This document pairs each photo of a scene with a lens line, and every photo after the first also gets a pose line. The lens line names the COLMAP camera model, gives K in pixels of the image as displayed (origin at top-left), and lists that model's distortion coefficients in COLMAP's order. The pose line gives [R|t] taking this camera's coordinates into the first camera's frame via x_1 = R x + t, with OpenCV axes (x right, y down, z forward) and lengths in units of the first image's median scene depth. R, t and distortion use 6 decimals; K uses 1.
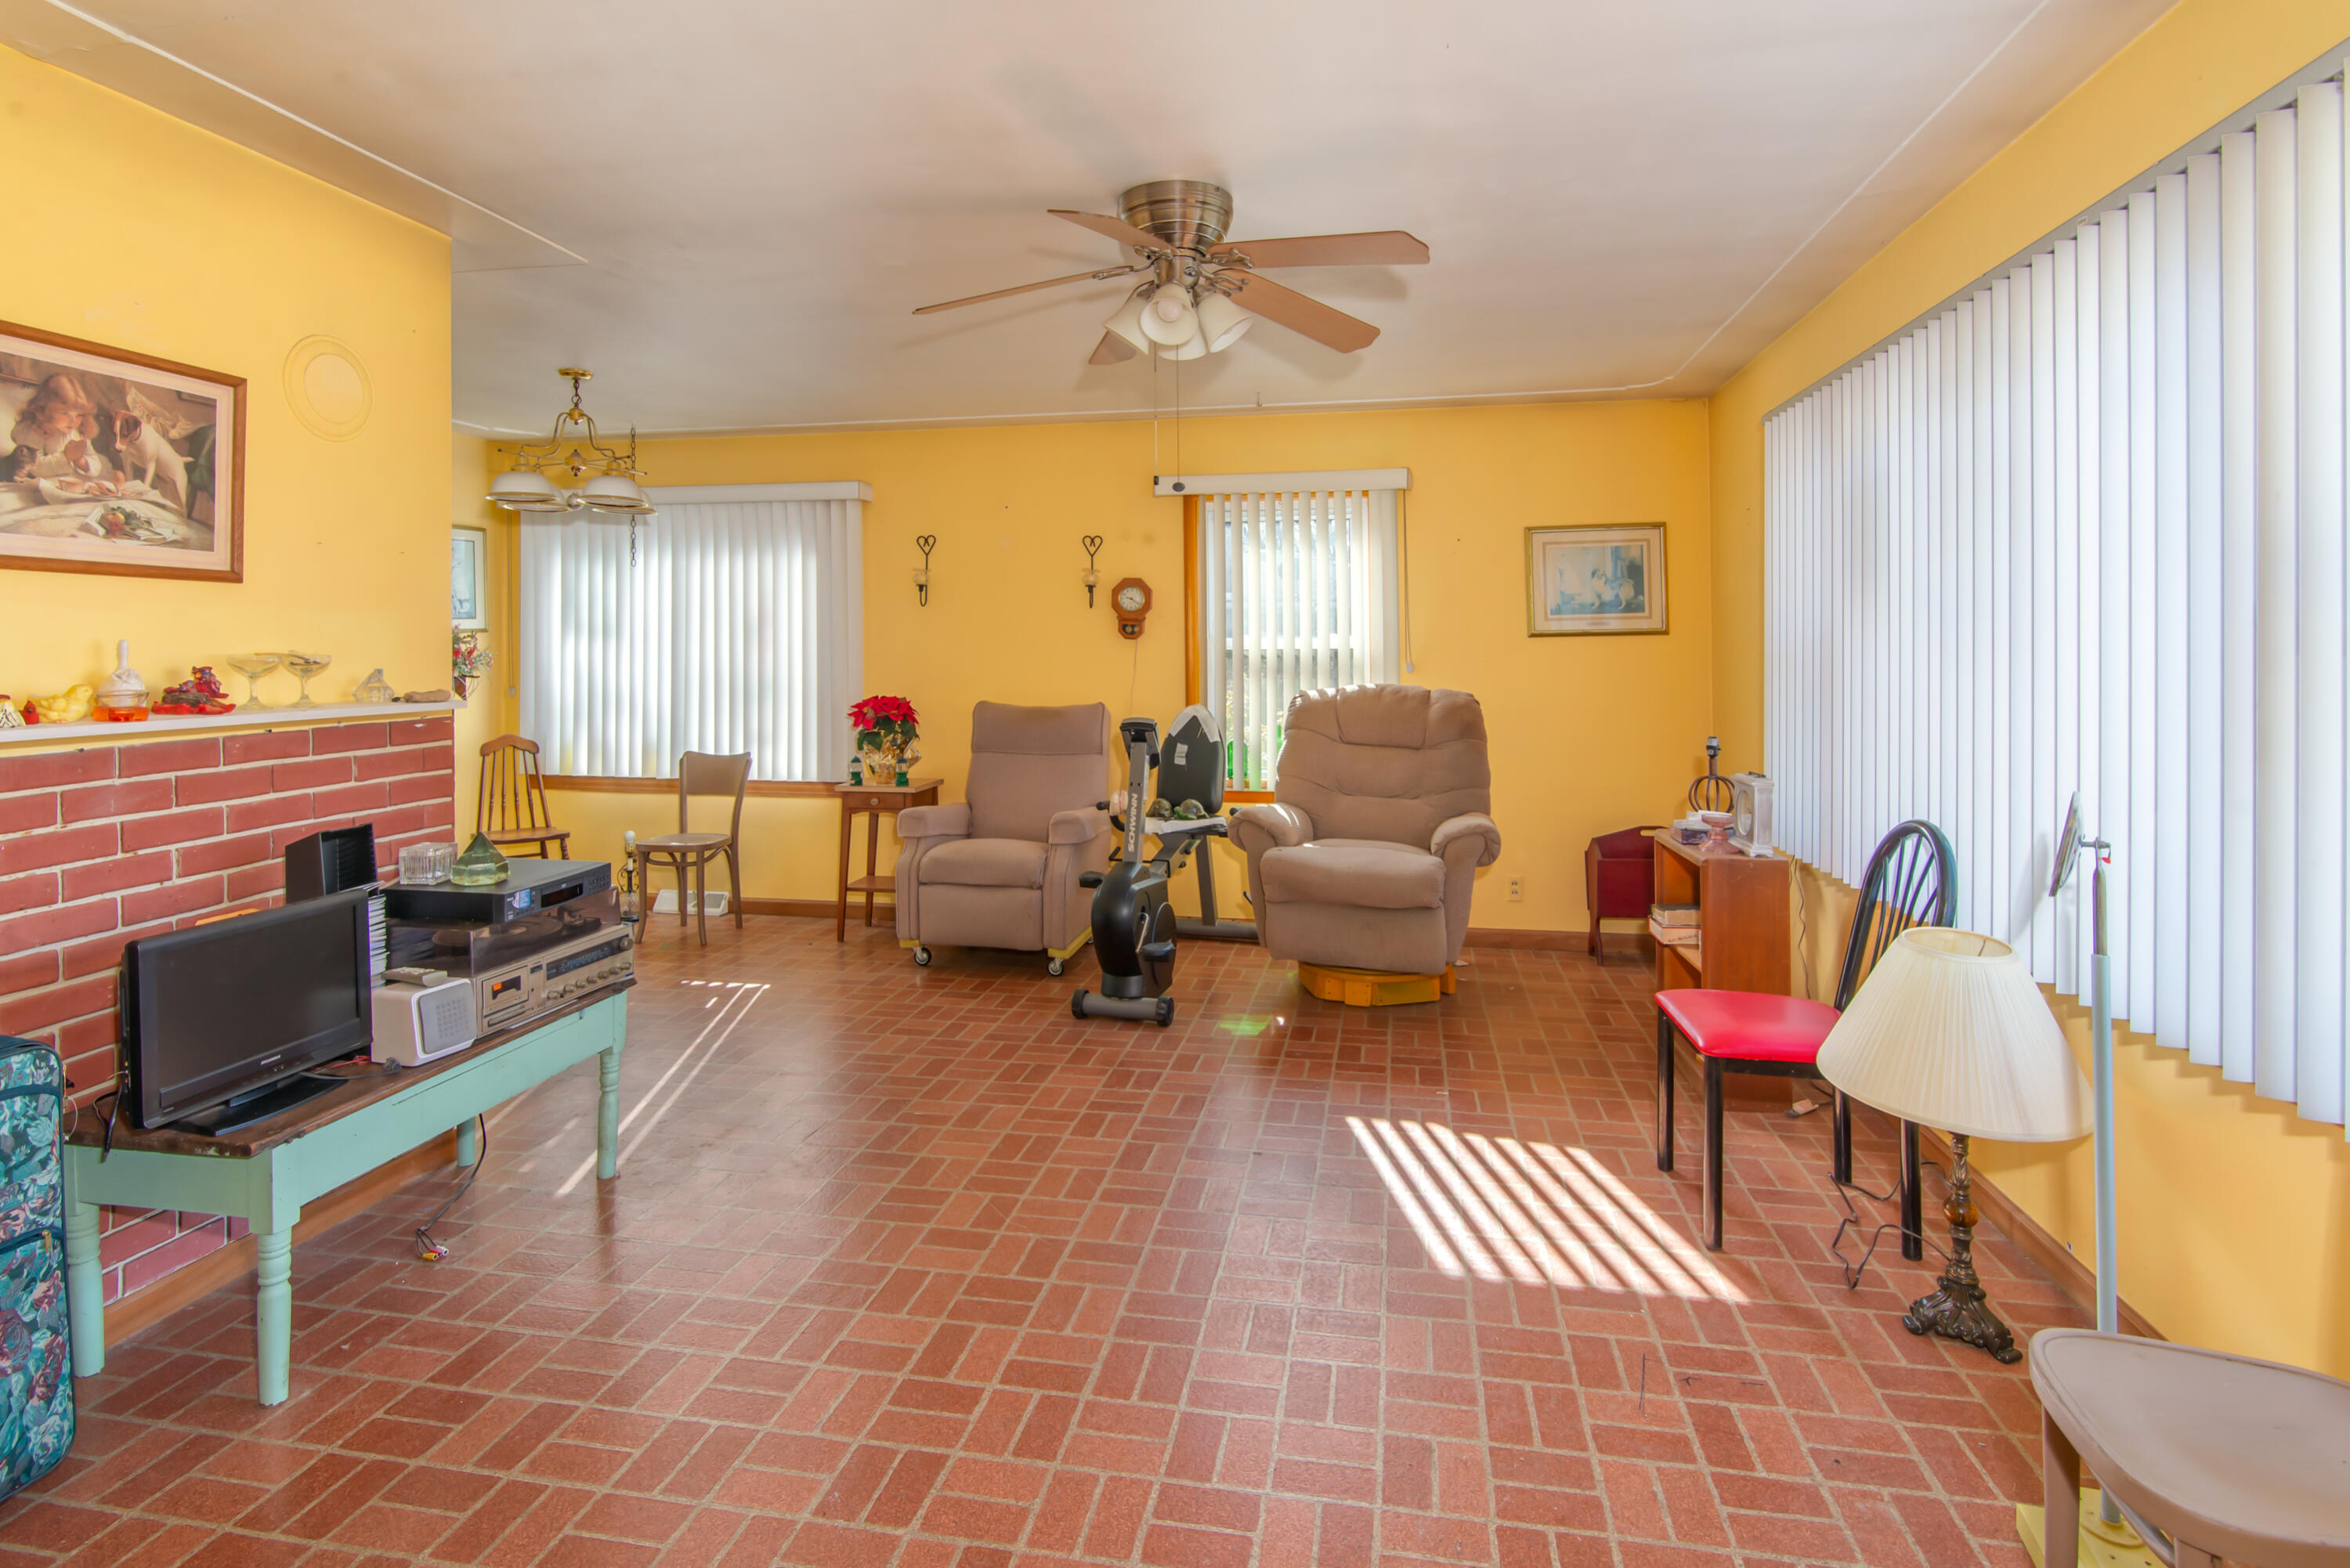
lens RADIAL K [[1183.9, 0, 1159.7], [0, 1183.9, 677.6], [0, 0, 1]] dist [-0.003935, -0.000089]
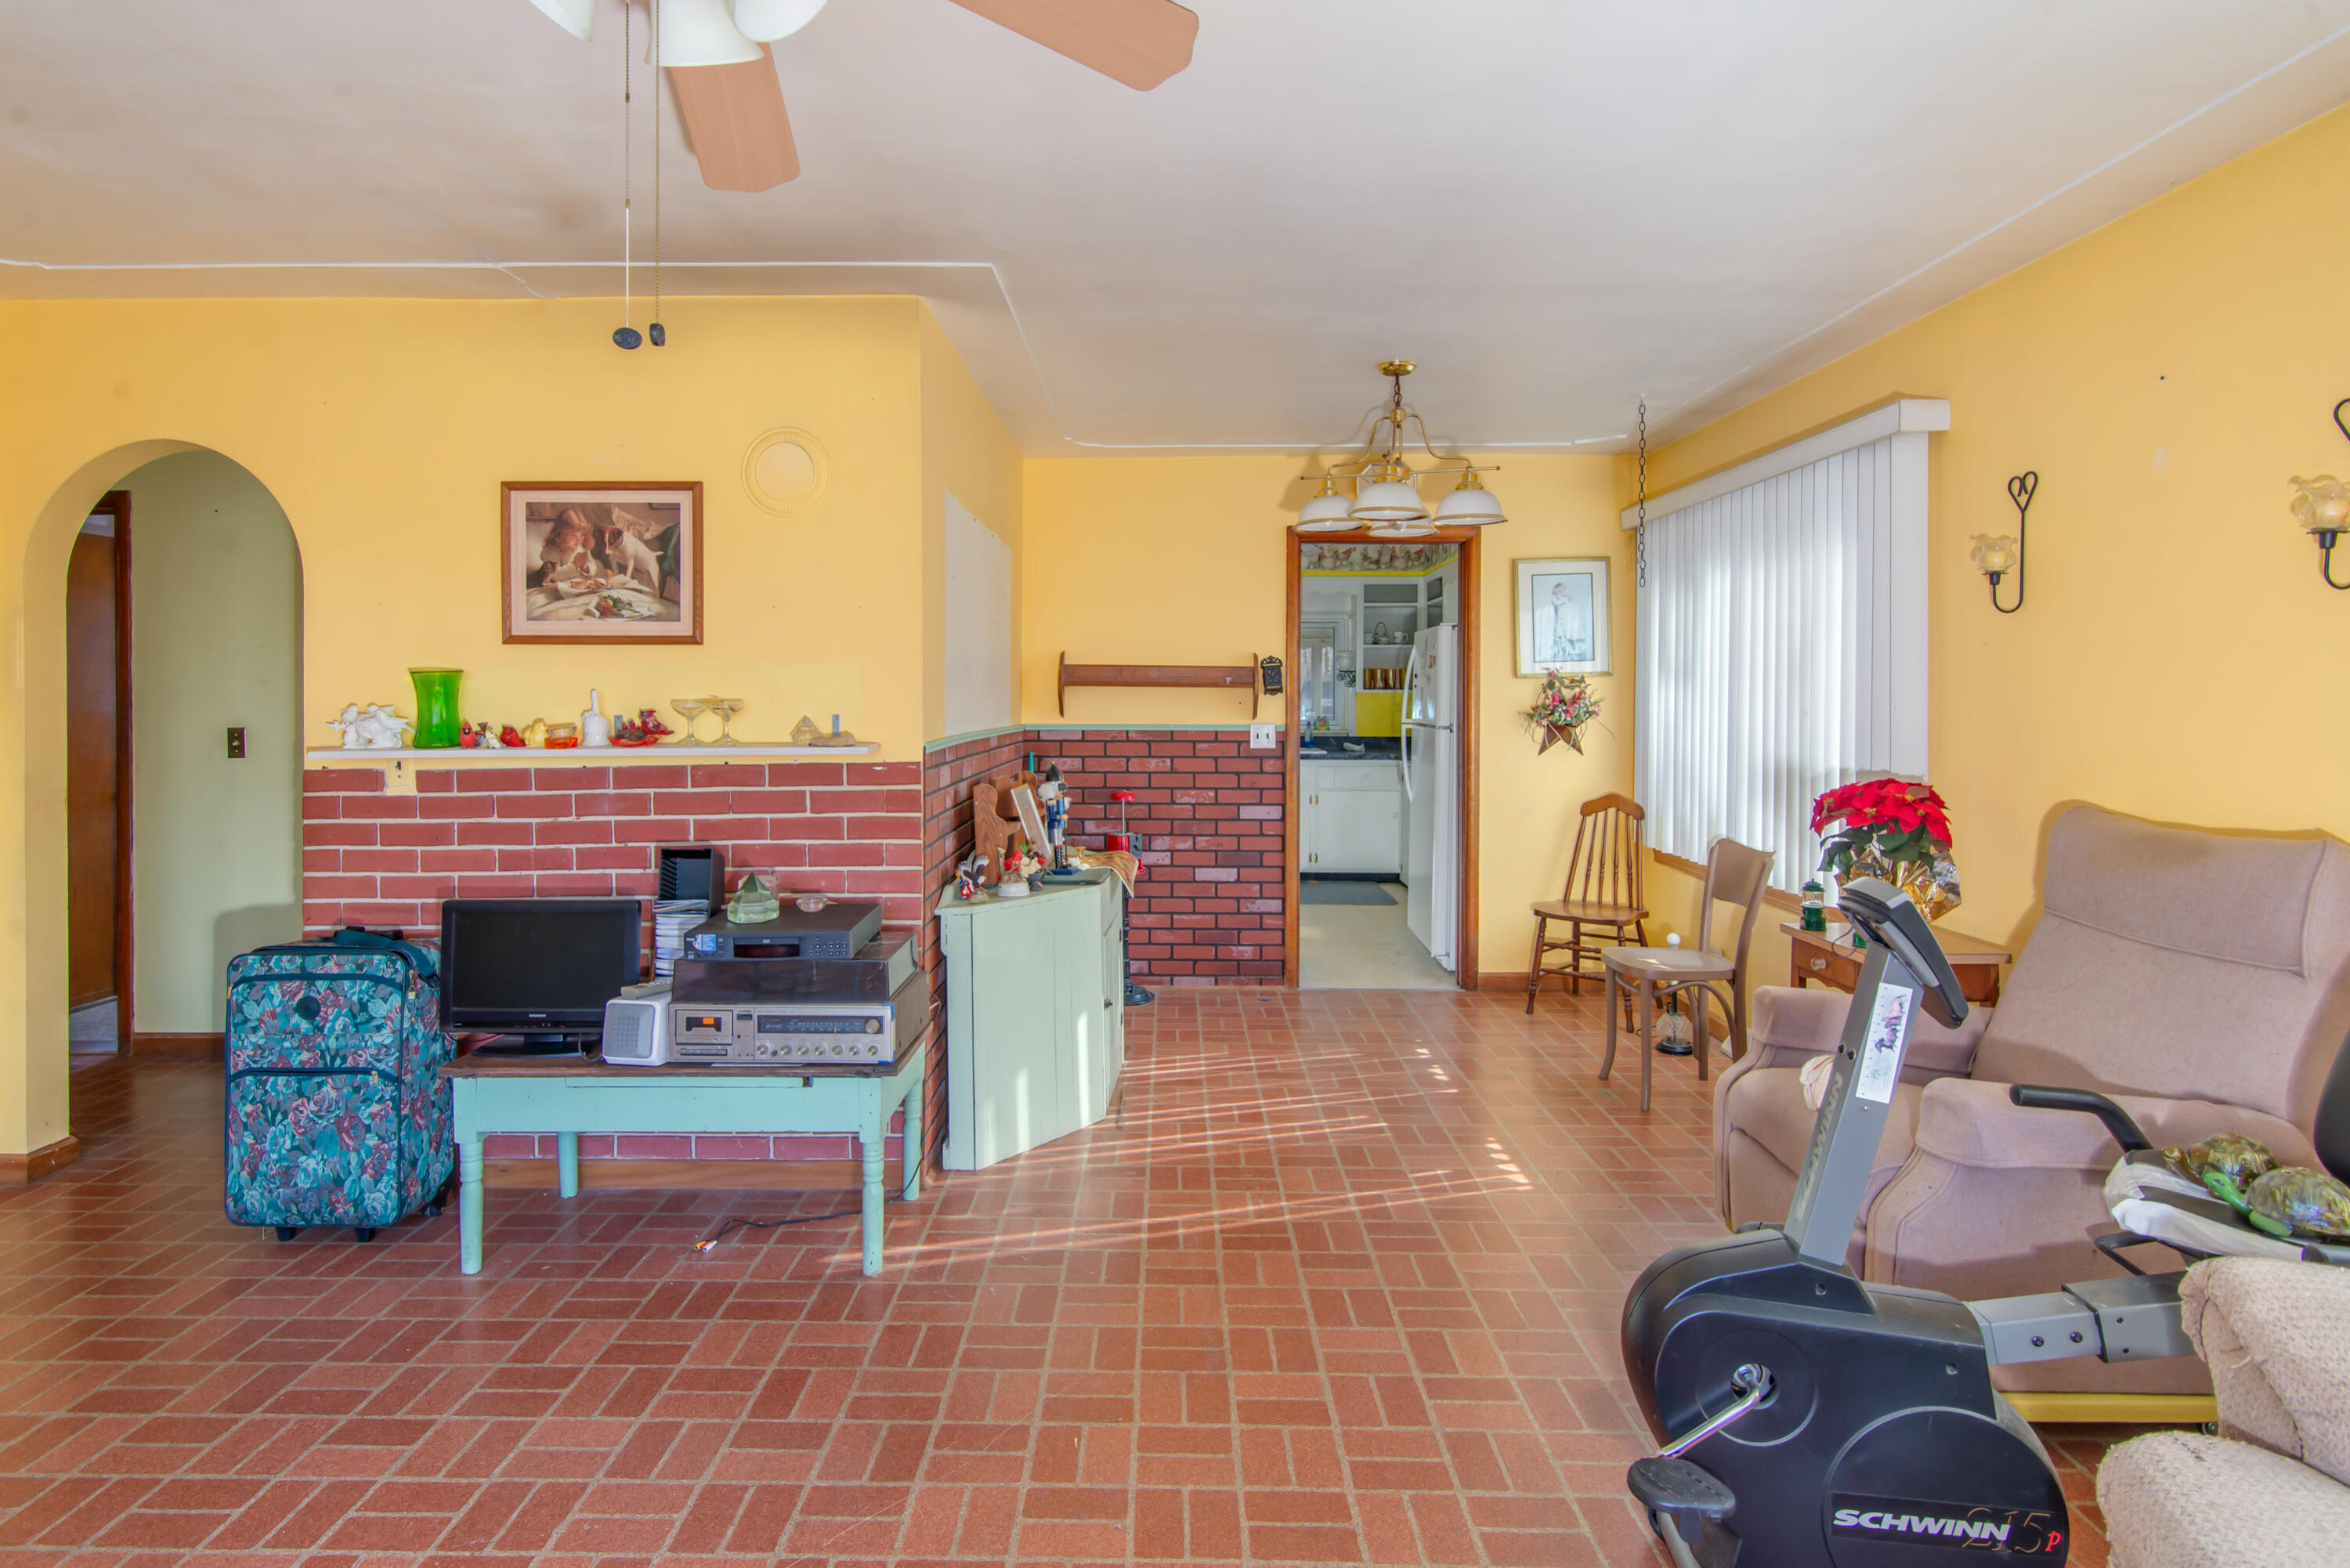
lens RADIAL K [[1155.9, 0, 1170.1], [0, 1155.9, 730.7], [0, 0, 1]] dist [0.003871, 0.000673]
pose [[0.182667, 0.032486, -0.982638, 0.571512], [-0.022900, 0.999323, 0.028781, -0.037650], [0.982908, 0.017245, 0.183287, 1.356540]]
